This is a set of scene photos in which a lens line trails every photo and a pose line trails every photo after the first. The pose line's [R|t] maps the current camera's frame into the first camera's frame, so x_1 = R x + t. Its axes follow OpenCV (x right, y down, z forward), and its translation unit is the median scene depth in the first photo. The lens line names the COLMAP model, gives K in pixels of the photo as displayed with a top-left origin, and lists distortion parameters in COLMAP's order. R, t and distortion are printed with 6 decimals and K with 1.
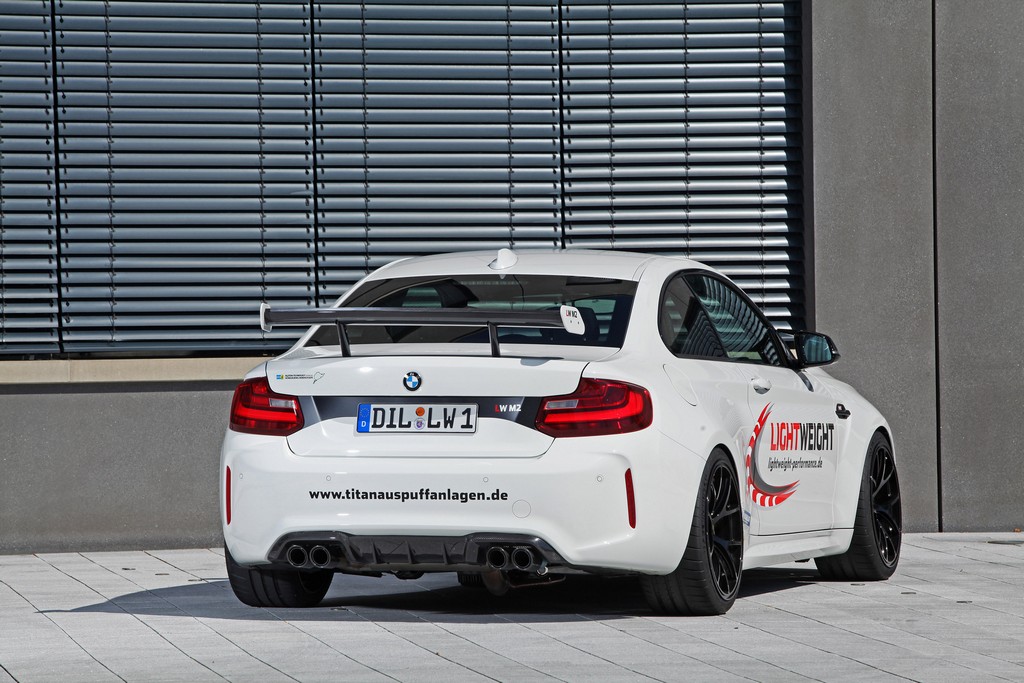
lens RADIAL K [[5575.8, 0, 512.0], [0, 5575.8, 341.5], [0, 0, 1]] dist [1.589780, 8.384785]
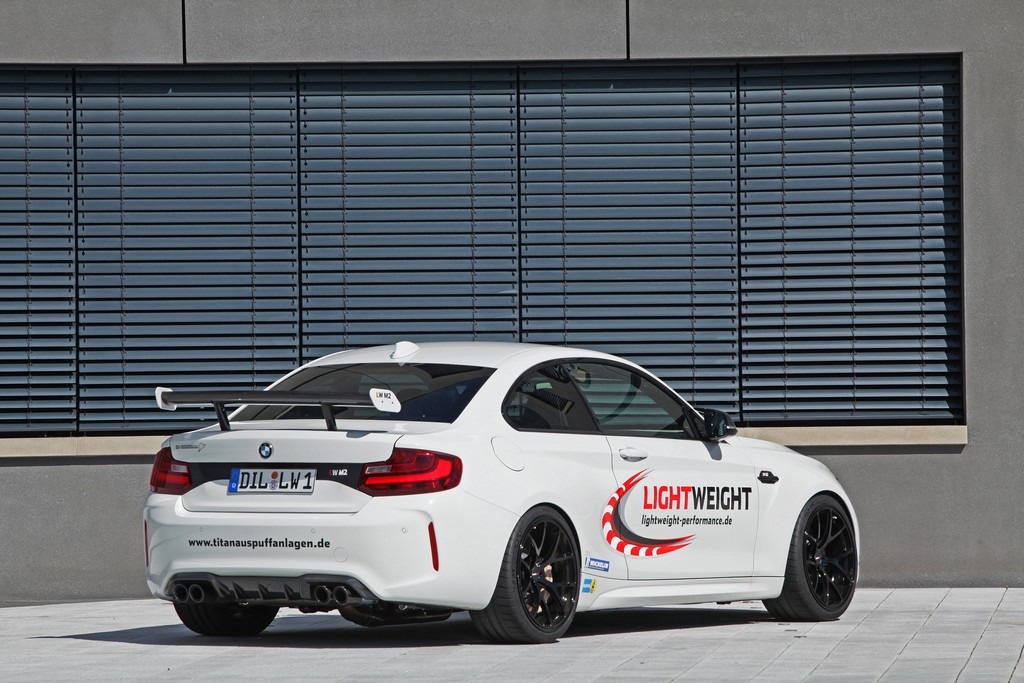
lens RADIAL K [[5575.8, 0, 512.0], [0, 5575.8, 341.5], [0, 0, 1]] dist [1.589780, 8.384785]
pose [[0.963699, -0.003462, -0.266968, 0.362490], [-0.000205, 0.999906, -0.013707, 0.000013], [0.266991, 0.013264, 0.963608, -0.172647]]
